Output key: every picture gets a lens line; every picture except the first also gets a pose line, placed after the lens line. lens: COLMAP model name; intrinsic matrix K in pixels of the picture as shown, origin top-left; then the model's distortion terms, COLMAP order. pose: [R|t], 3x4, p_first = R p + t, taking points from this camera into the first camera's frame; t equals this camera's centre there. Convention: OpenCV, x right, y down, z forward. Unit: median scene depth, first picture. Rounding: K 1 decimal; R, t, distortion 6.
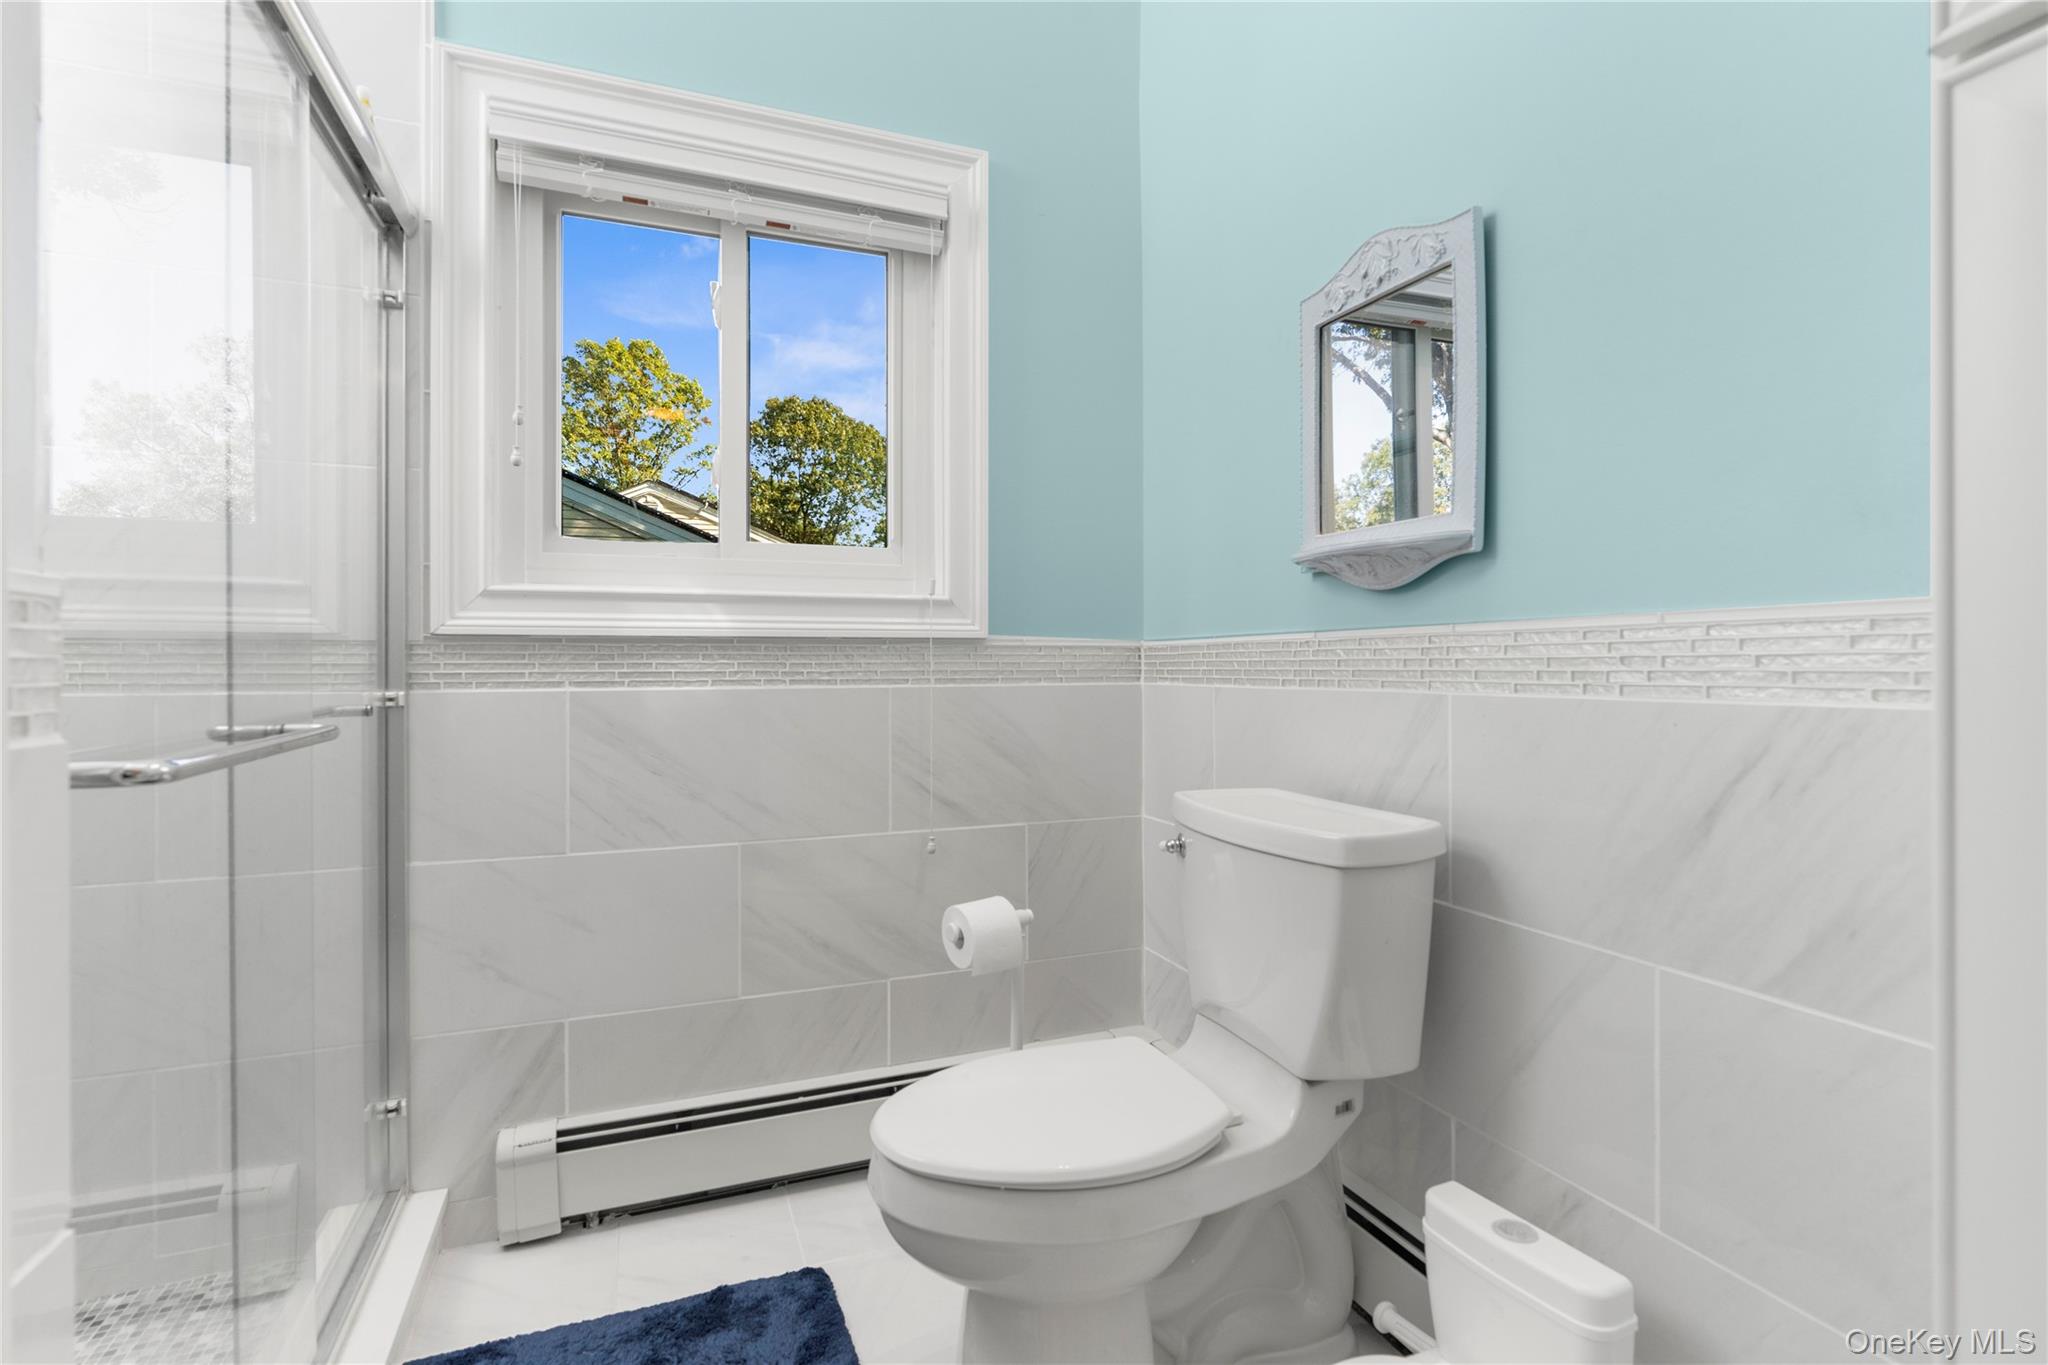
lens RADIAL K [[944.1, 0, 1024.3], [0, 944.1, 669.8], [0, 0, 1]] dist [-0.009892, 0.000055]
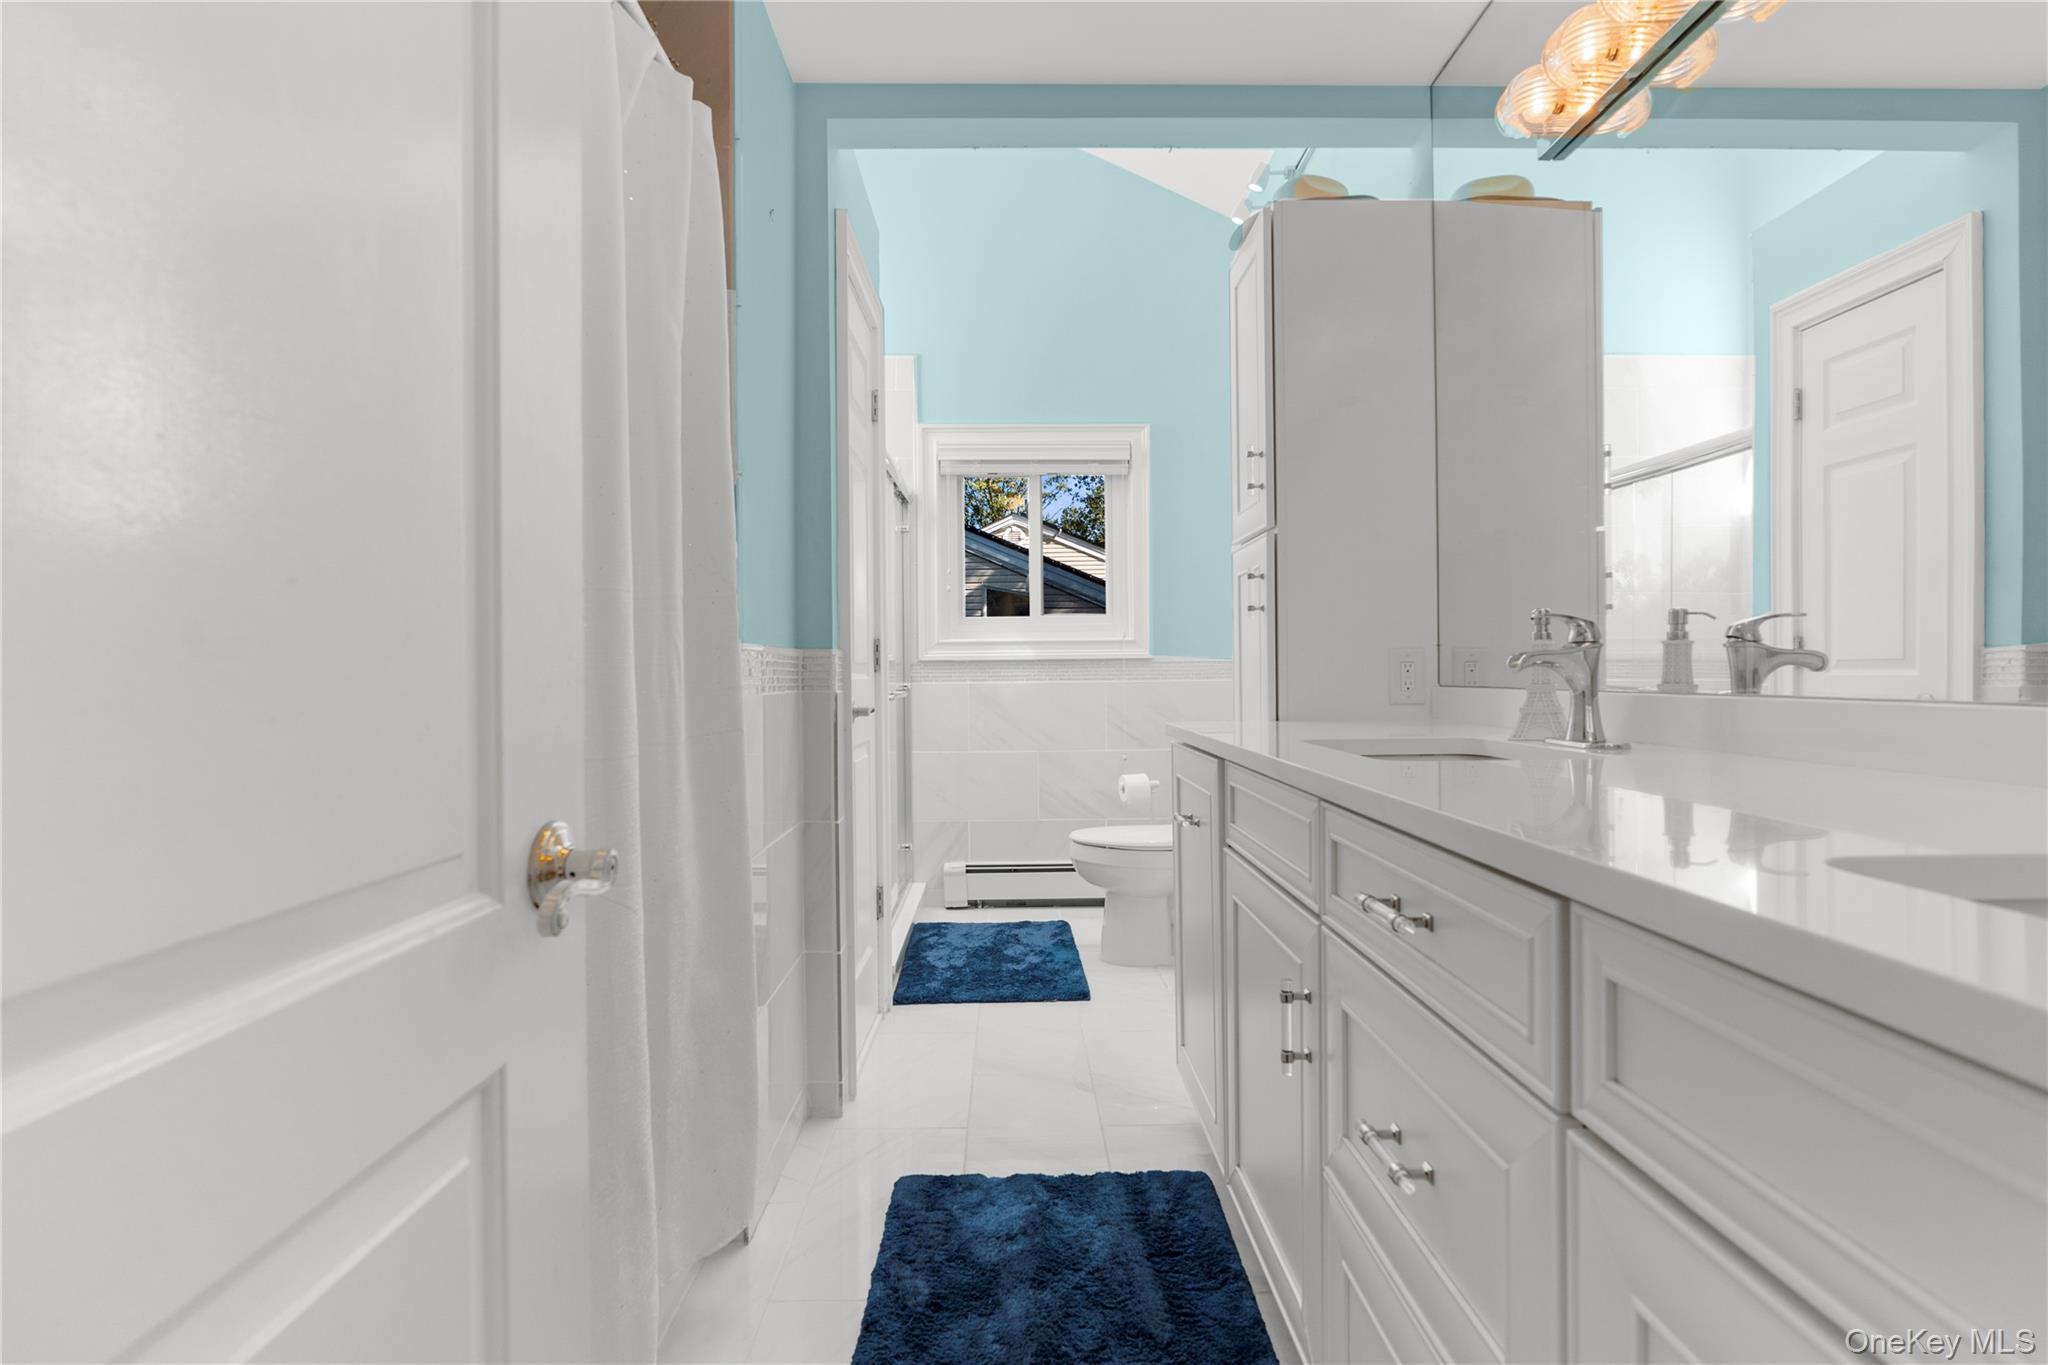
lens RADIAL K [[941.8, 0, 1036.4], [0, 941.8, 689.7], [0, 0, 1]] dist [-0.026254, 0.014112]
pose [[0.935928, -0.000101, -0.352192, 0.523772], [0.007032, 0.999806, 0.018401, -0.003979], [0.352122, -0.019698, 0.935747, -1.188403]]
